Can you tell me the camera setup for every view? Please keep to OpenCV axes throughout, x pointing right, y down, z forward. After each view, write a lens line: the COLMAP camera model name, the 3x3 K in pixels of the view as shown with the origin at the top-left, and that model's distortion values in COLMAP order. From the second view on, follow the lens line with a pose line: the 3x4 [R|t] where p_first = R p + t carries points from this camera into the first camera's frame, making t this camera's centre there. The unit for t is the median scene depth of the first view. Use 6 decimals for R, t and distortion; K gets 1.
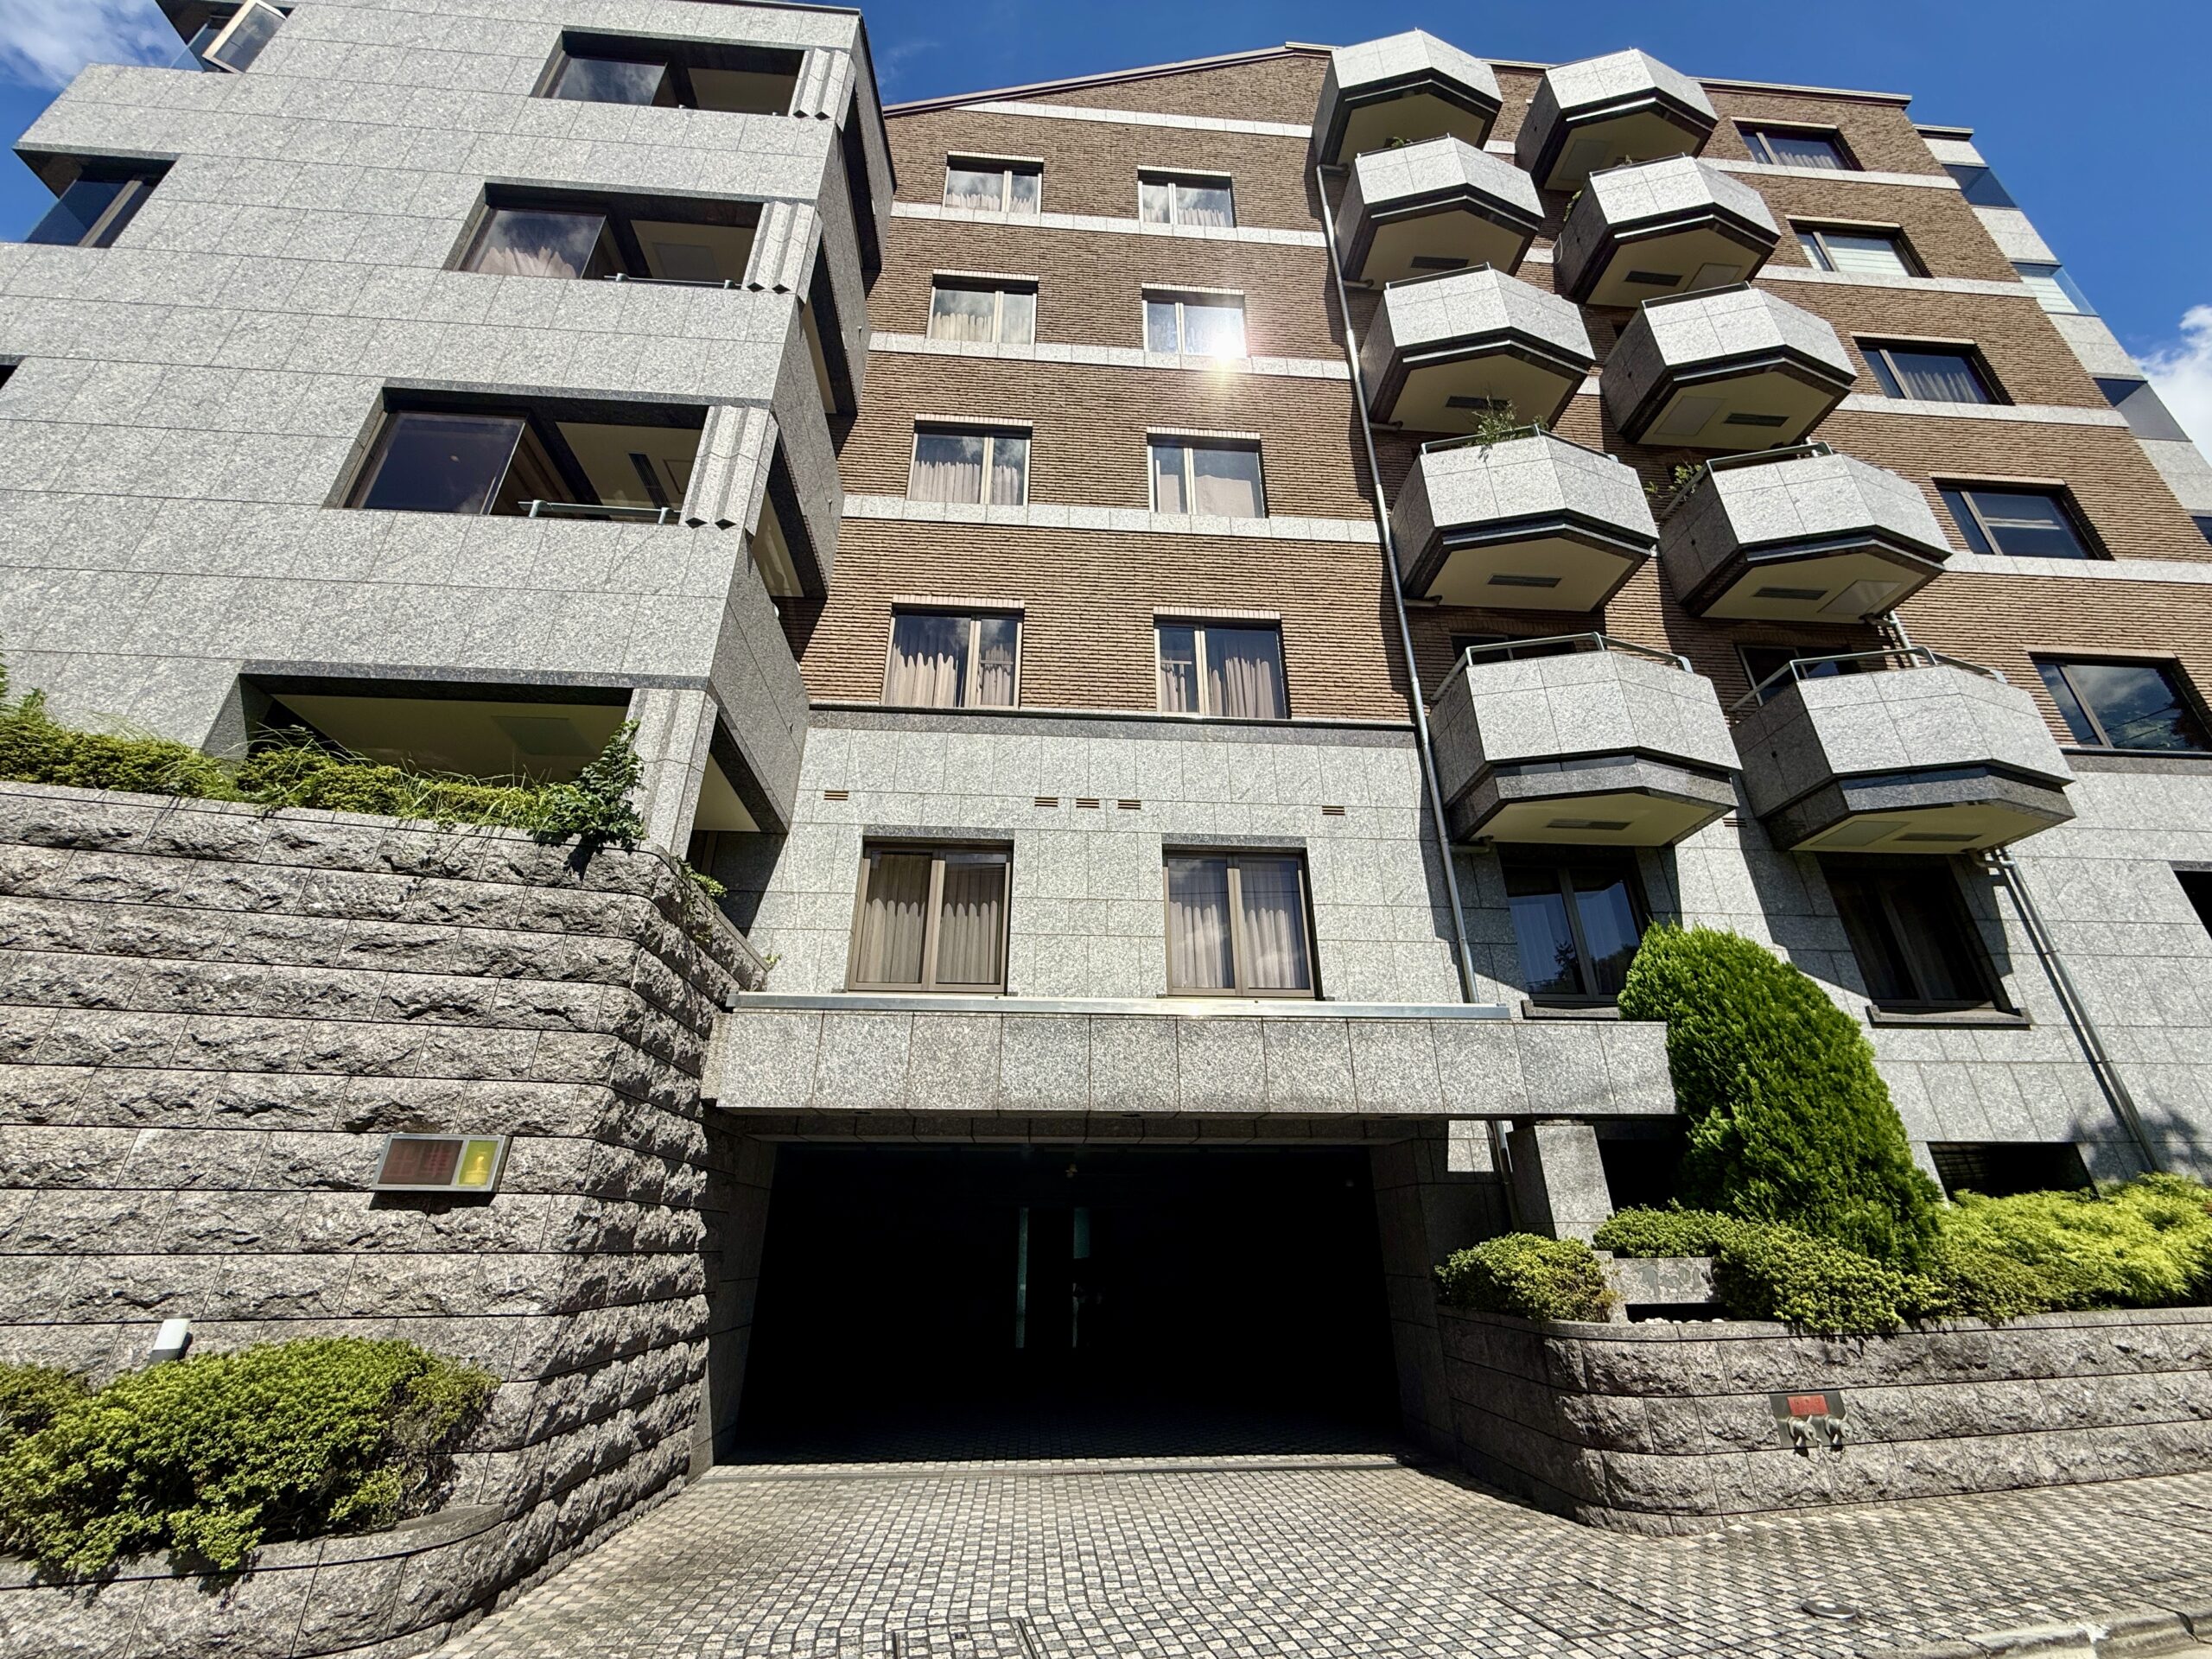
lens RADIAL K [[880.6, 0, 1095.5], [0, 880.6, 831.0], [0, 0, 1]] dist [0.000185, -0.000682]
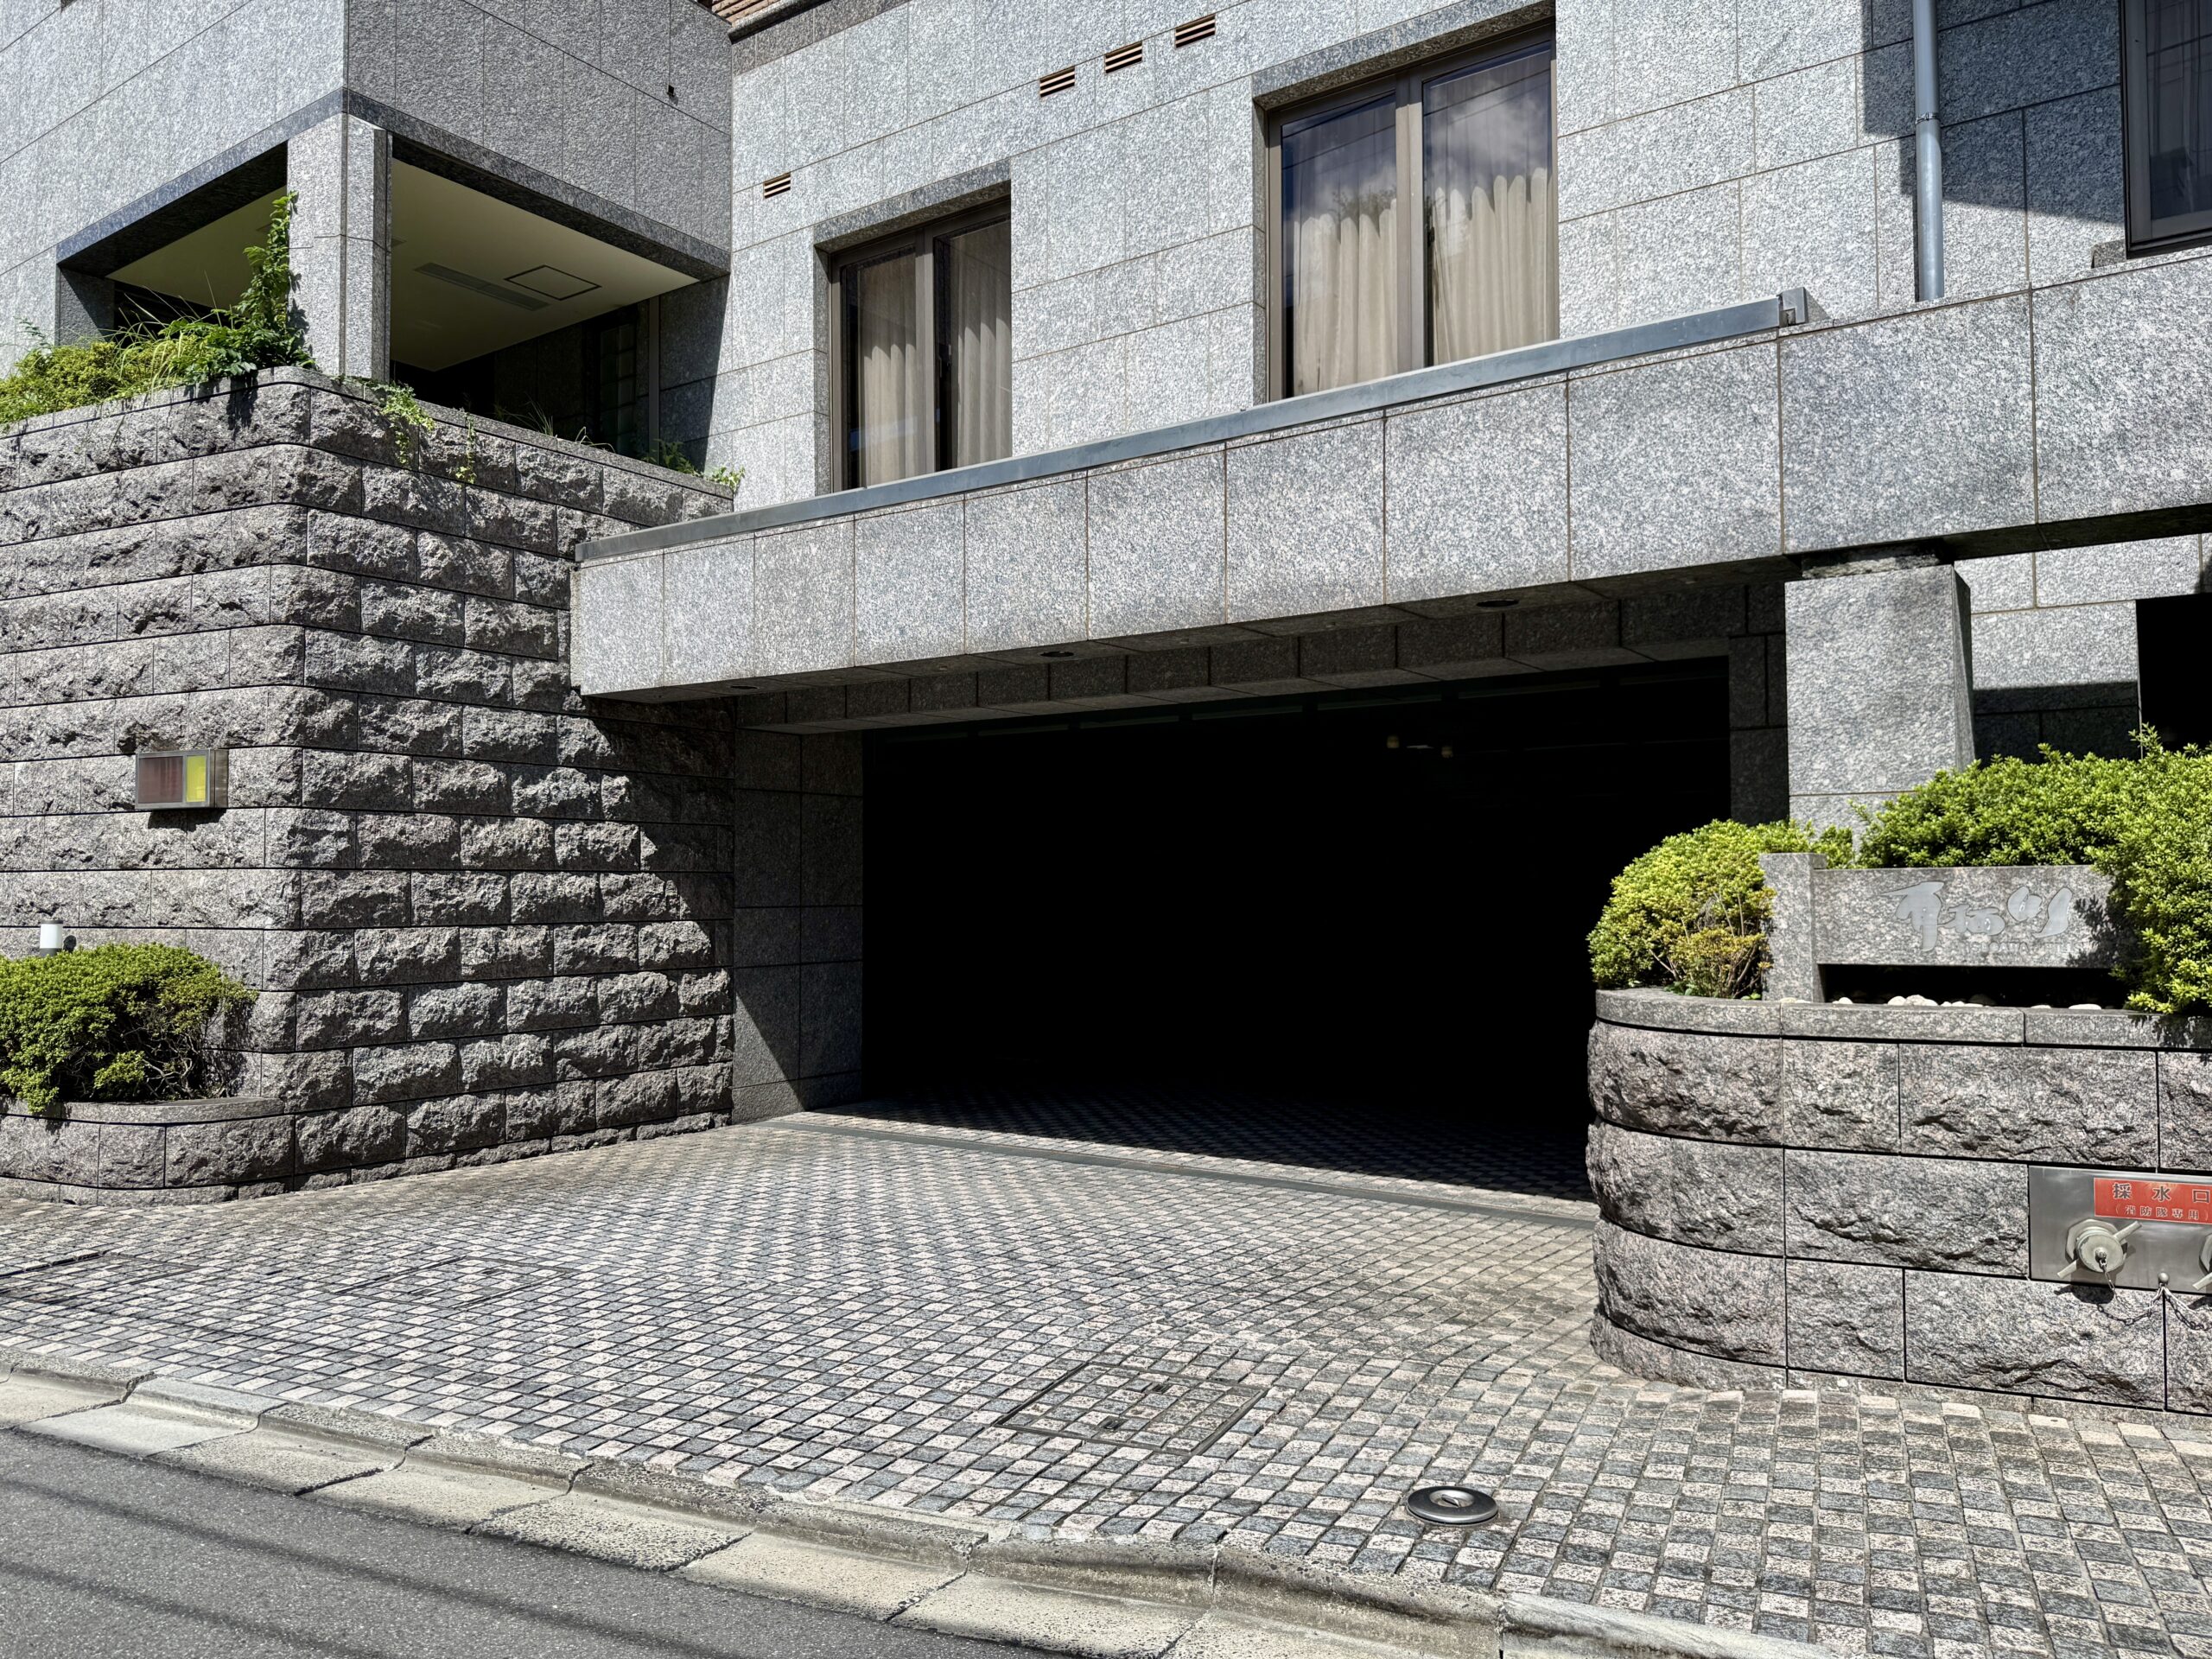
lens RADIAL K [[1564.5, 0, 1116.8], [0, 1564.5, 832.0], [0, 0, 1]] dist [0.020232, -0.026600]
pose [[0.778153, -0.022458, -0.627673, 0.917963], [0.269945, 0.914307, 0.301948, 0.170831], [0.567105, -0.404399, 0.717533, 0.311113]]
